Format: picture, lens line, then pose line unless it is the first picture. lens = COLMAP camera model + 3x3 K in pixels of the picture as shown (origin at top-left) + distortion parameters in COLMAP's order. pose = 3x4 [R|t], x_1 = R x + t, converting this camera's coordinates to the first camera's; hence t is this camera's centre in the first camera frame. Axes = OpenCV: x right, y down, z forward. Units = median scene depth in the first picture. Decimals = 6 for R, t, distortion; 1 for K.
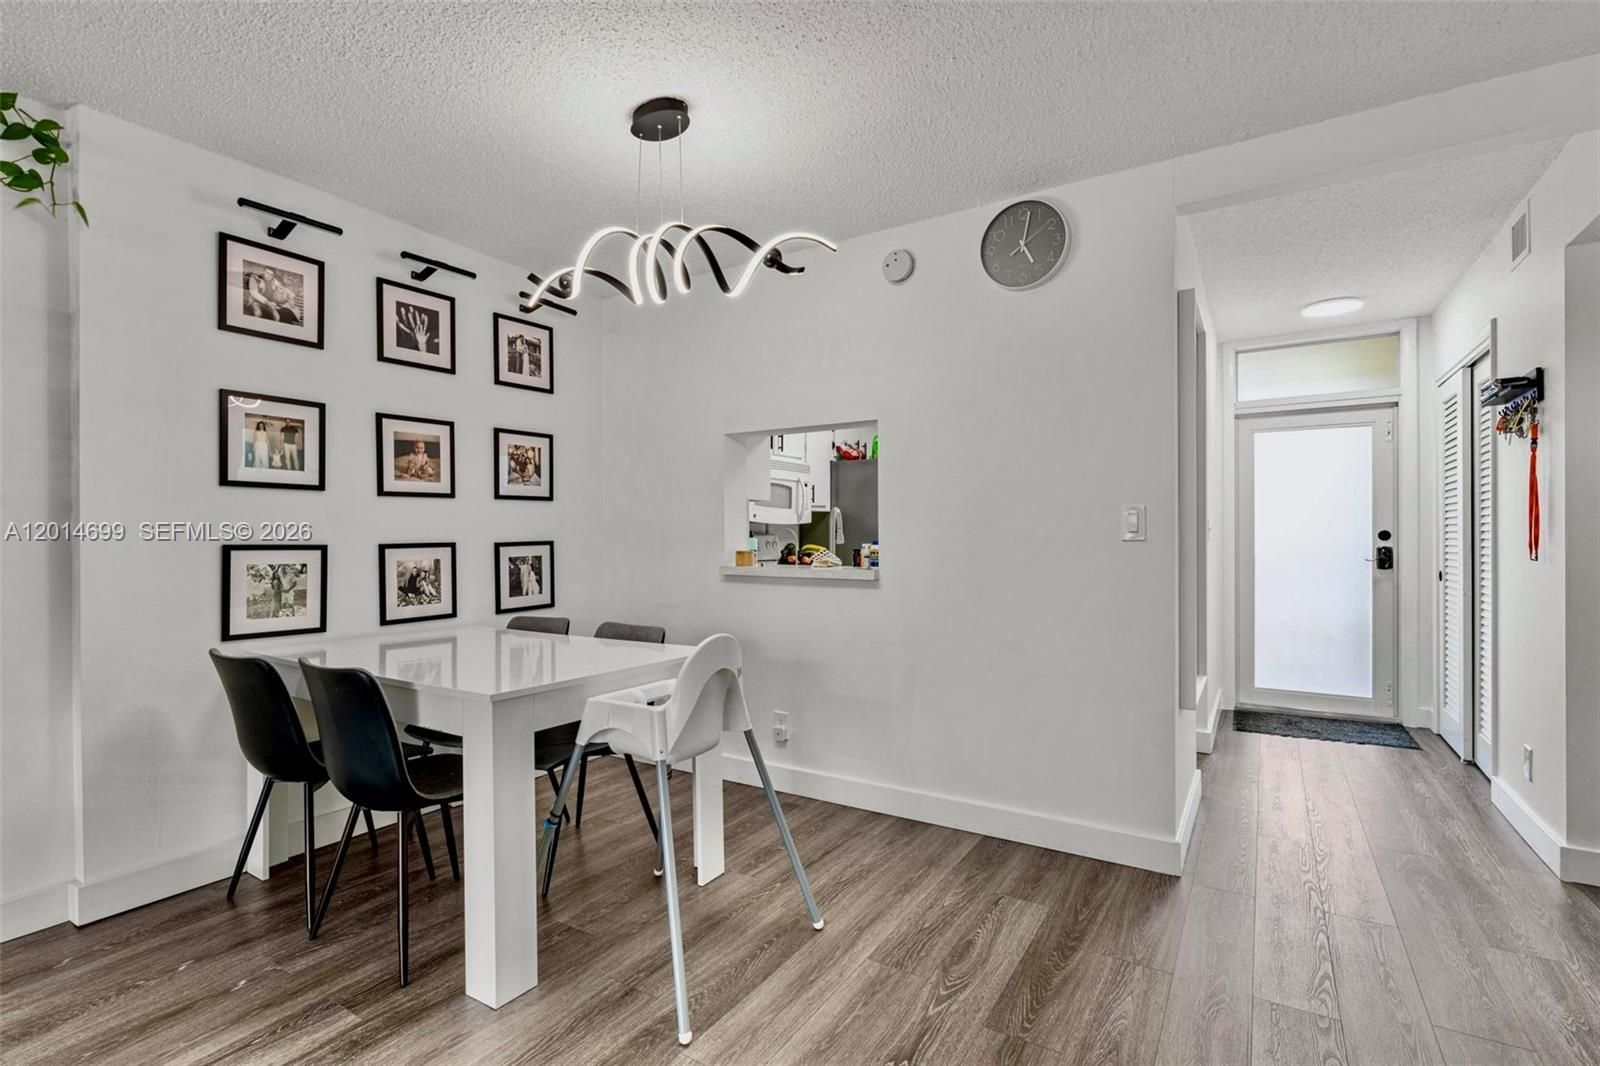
lens RADIAL K [[716.3, 0, 825.4], [0, 716.3, 538.4], [0, 0, 1]] dist [-0.008618, 0.000549]
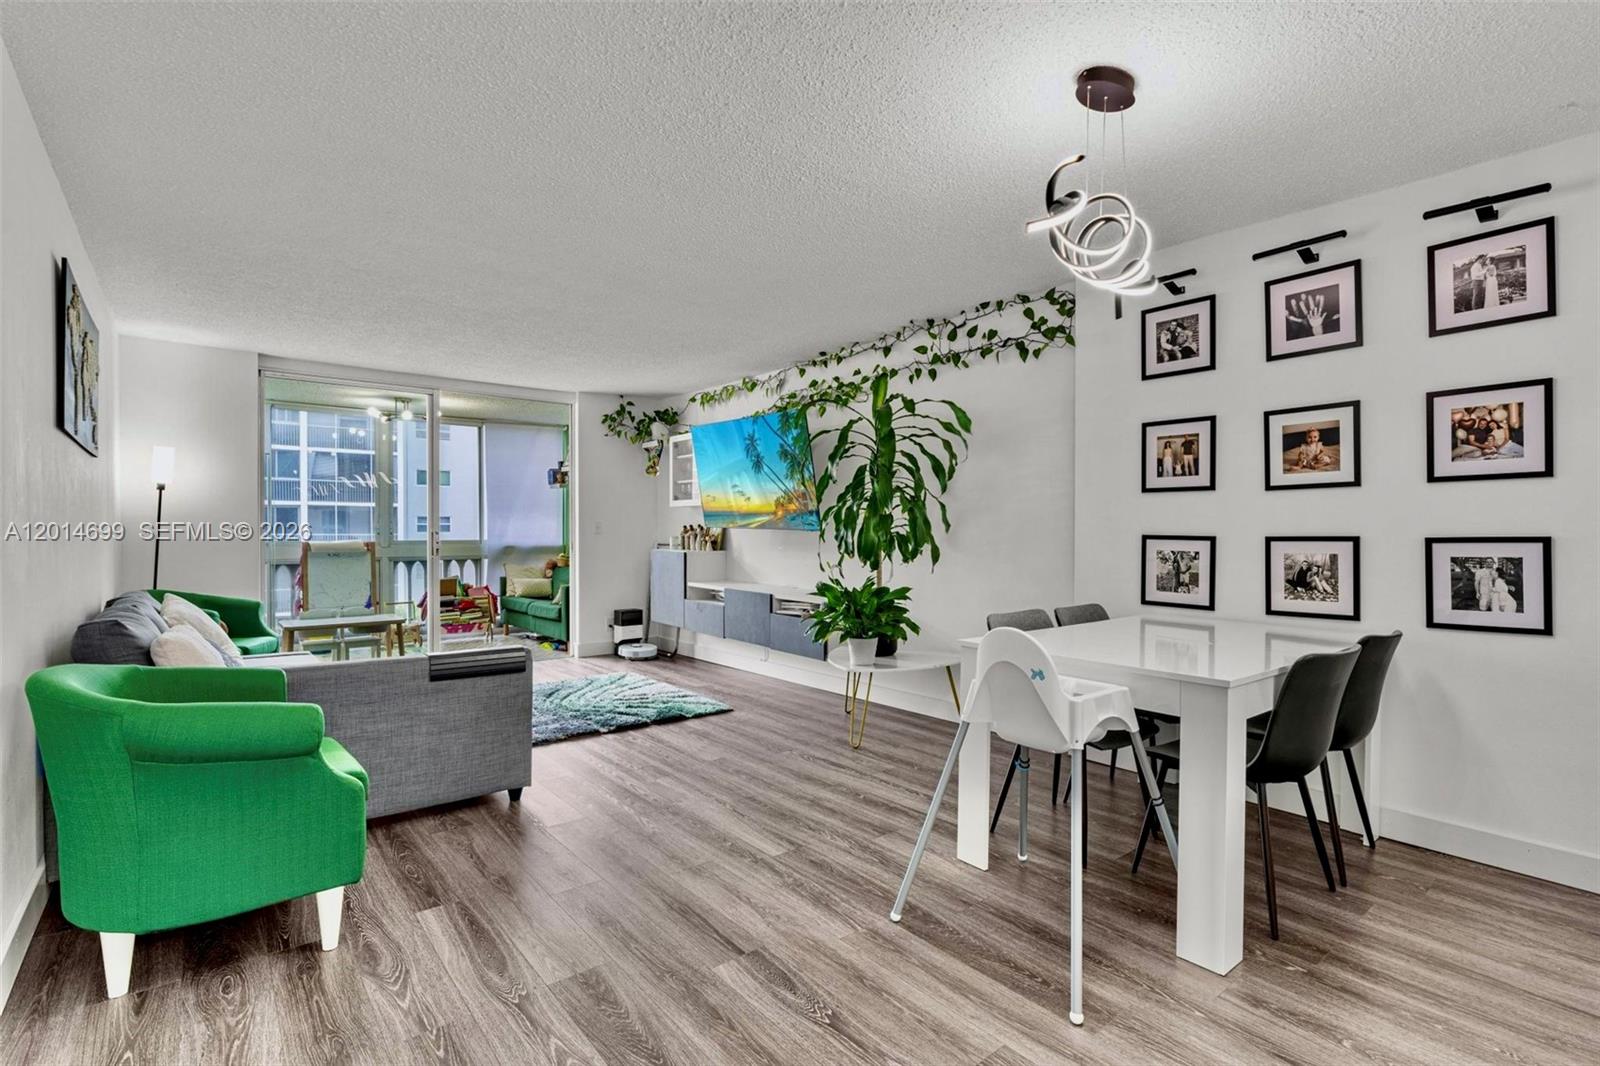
lens RADIAL K [[746.4, 0, 807.4], [0, 746.4, 540.5], [0, 0, 1]] dist [-0.009912, 0.004785]
pose [[-0.322322, 0.016390, -0.946488, 0.591569], [-0.004455, 0.999813, 0.018830, -0.003648], [0.946620, 0.010286, -0.322189, 0.671209]]
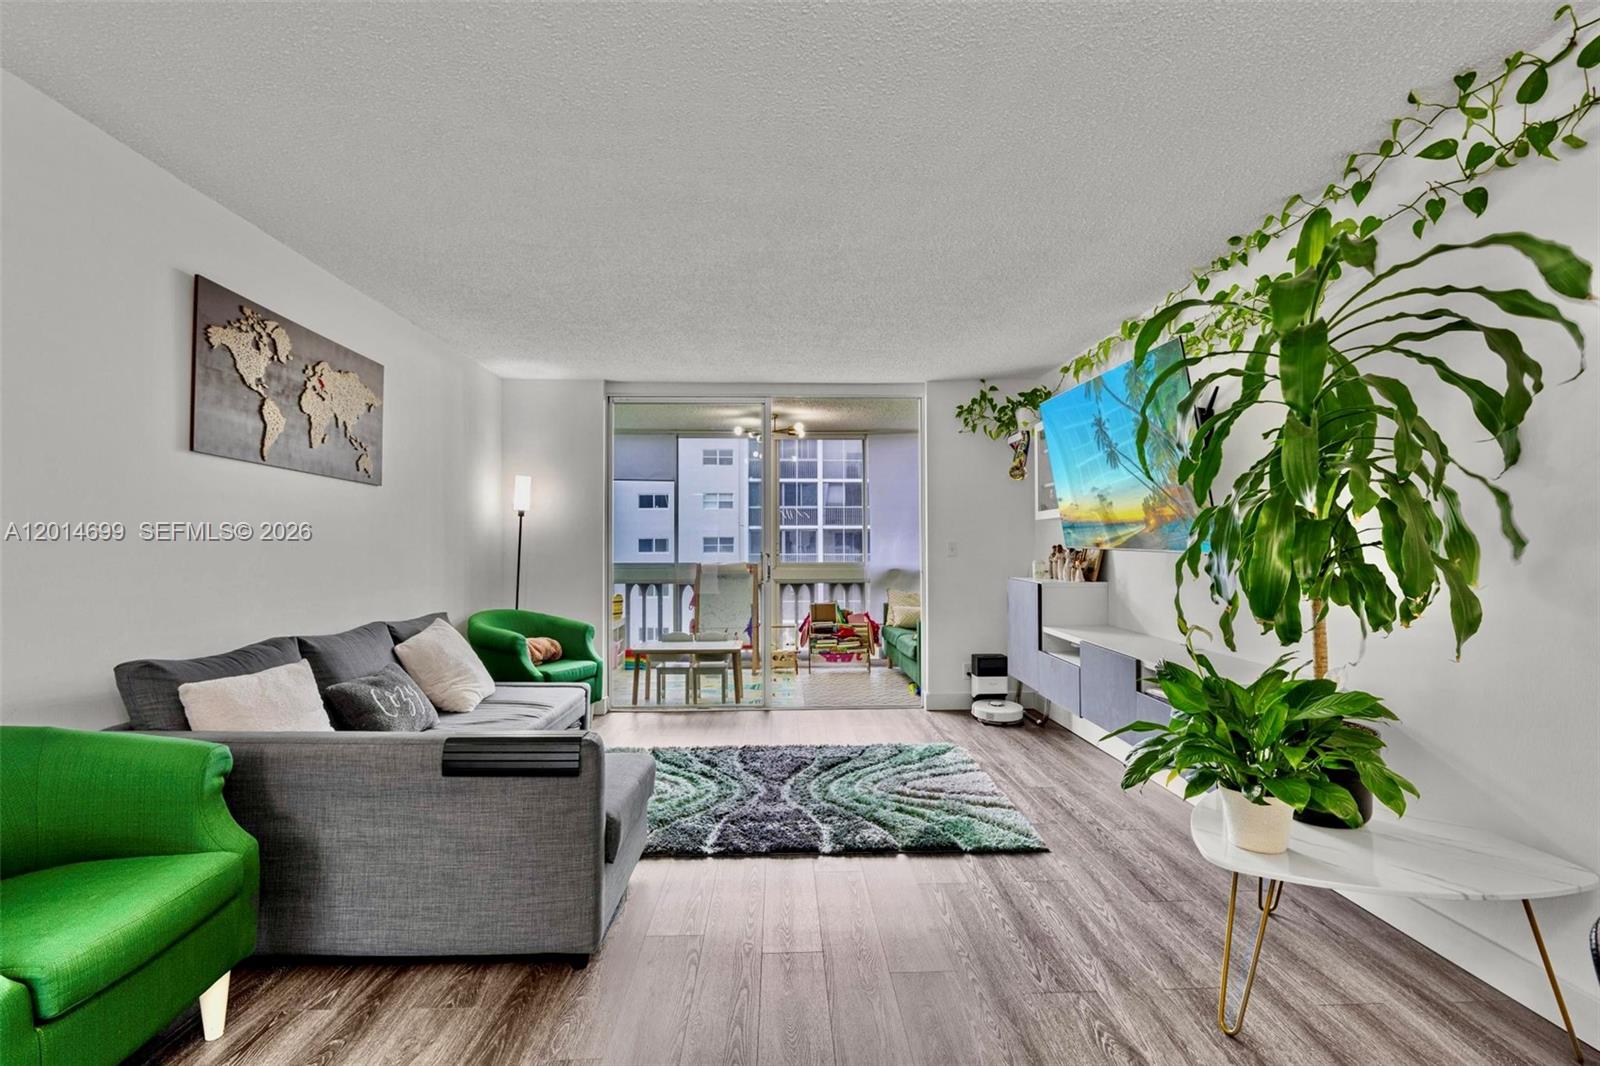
lens RADIAL K [[746.4, 0, 804.9], [0, 746.4, 543.5], [0, 0, 1]] dist [-0.009912, 0.004785]
pose [[-0.831332, 0.002112, -0.555771, -0.066280], [0.004089, 0.999989, -0.002316, -0.007085], [0.555760, -0.004198, -0.831332, 0.638163]]
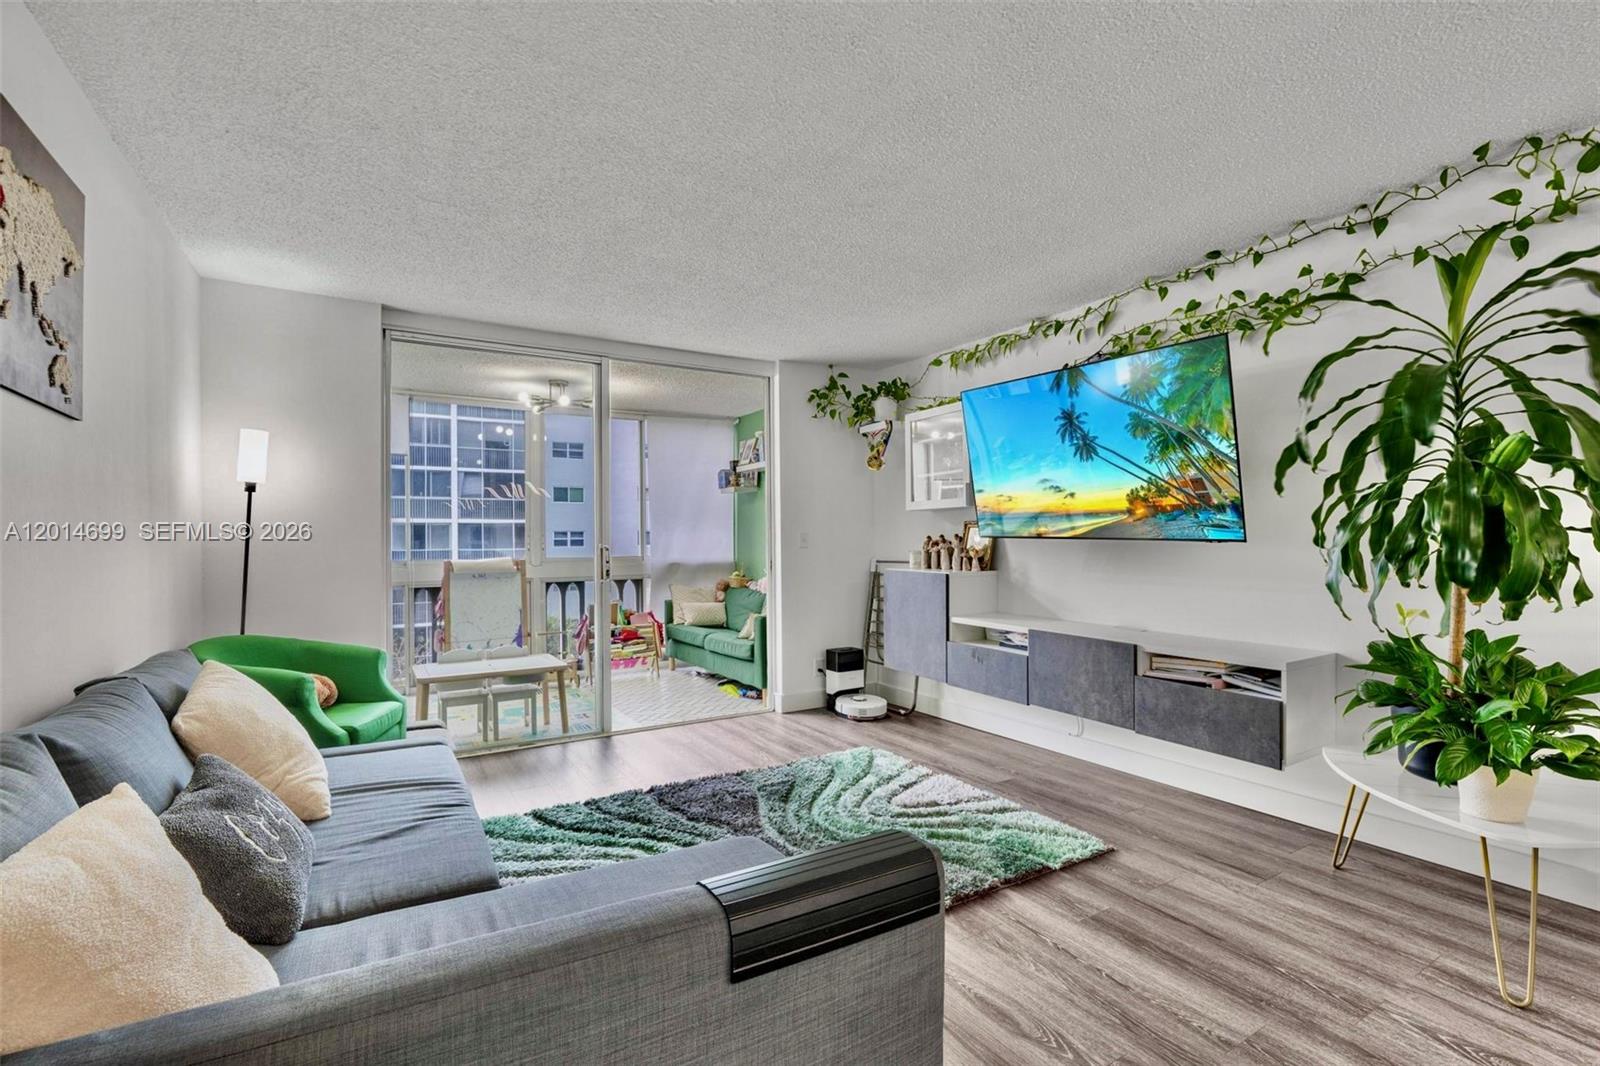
lens RADIAL K [[716.3, 0, 804.1], [0, 716.3, 543.4], [0, 0, 1]] dist [-0.008618, 0.000549]
pose [[-0.453036, 0.008589, -0.891451, 0.103970], [0.005280, 0.999962, 0.006951, -0.000920], [0.891477, -0.001558, -0.453064, 0.069302]]
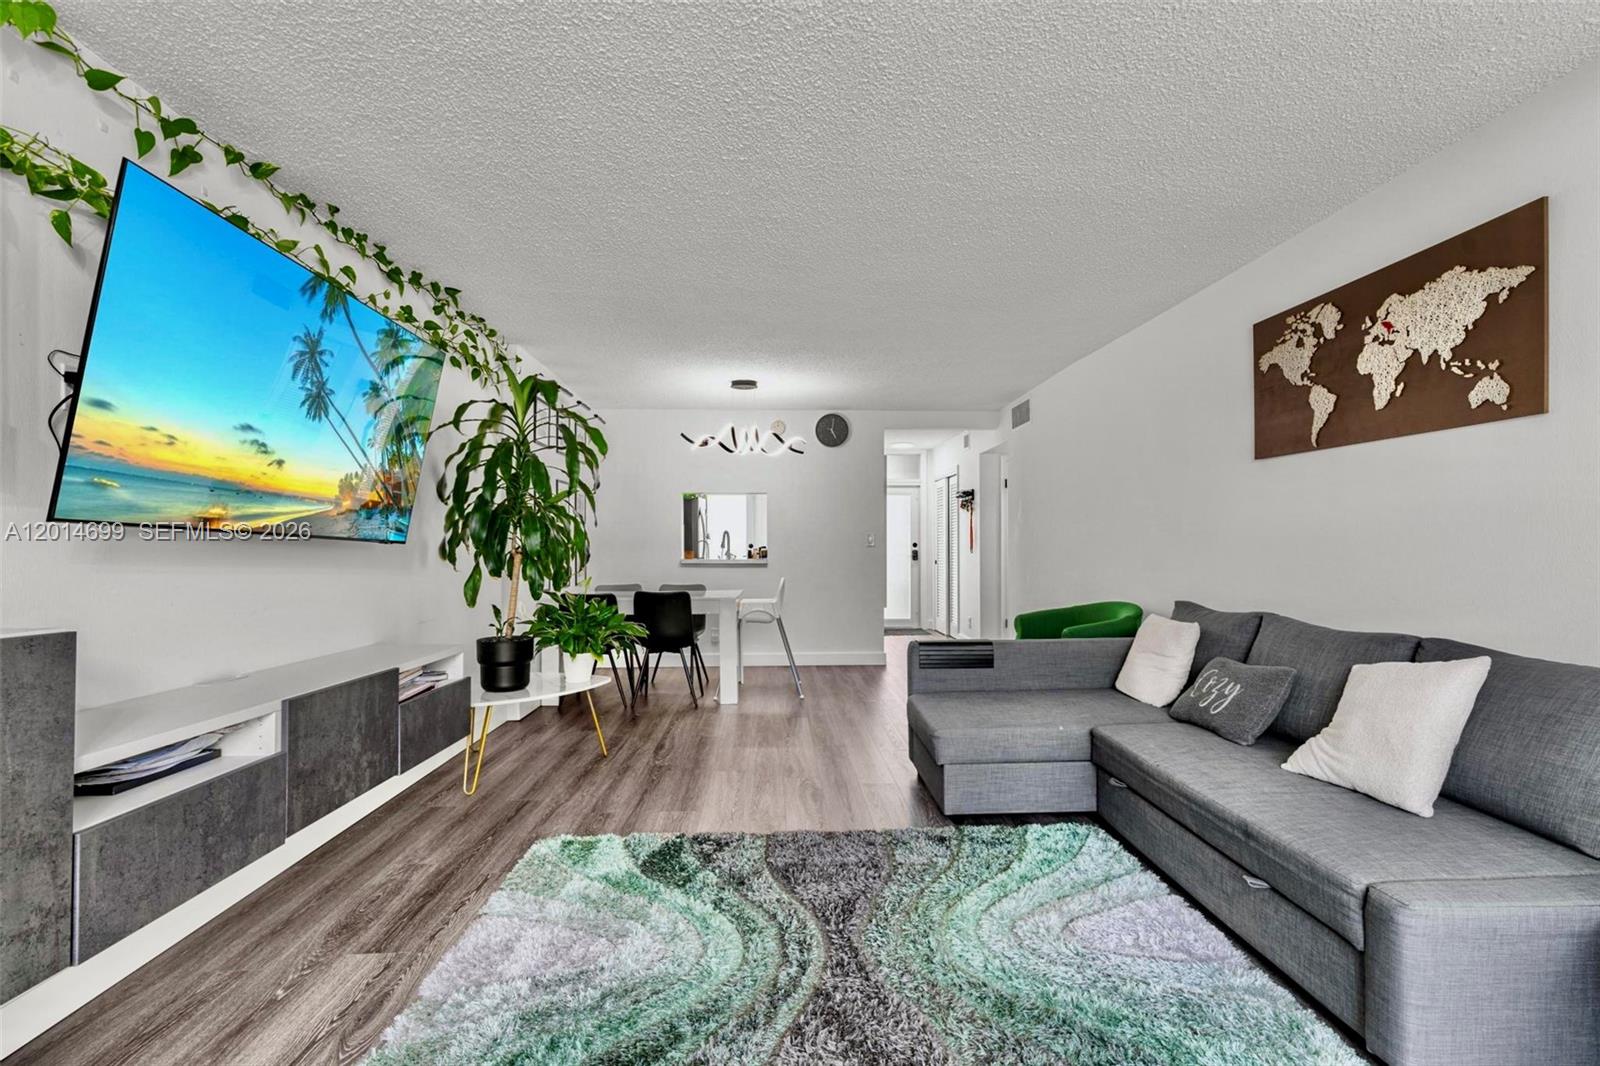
lens RADIAL K [[716.3, 0, 786.2], [0, 716.3, 528.7], [0, 0, 1]] dist [-0.008618, 0.000549]
pose [[0.838605, 0.013841, 0.544564, -1.123078], [0.003148, 0.999537, -0.030252, 0.016267], [-0.544730, 0.027084, 0.838174, -0.952587]]
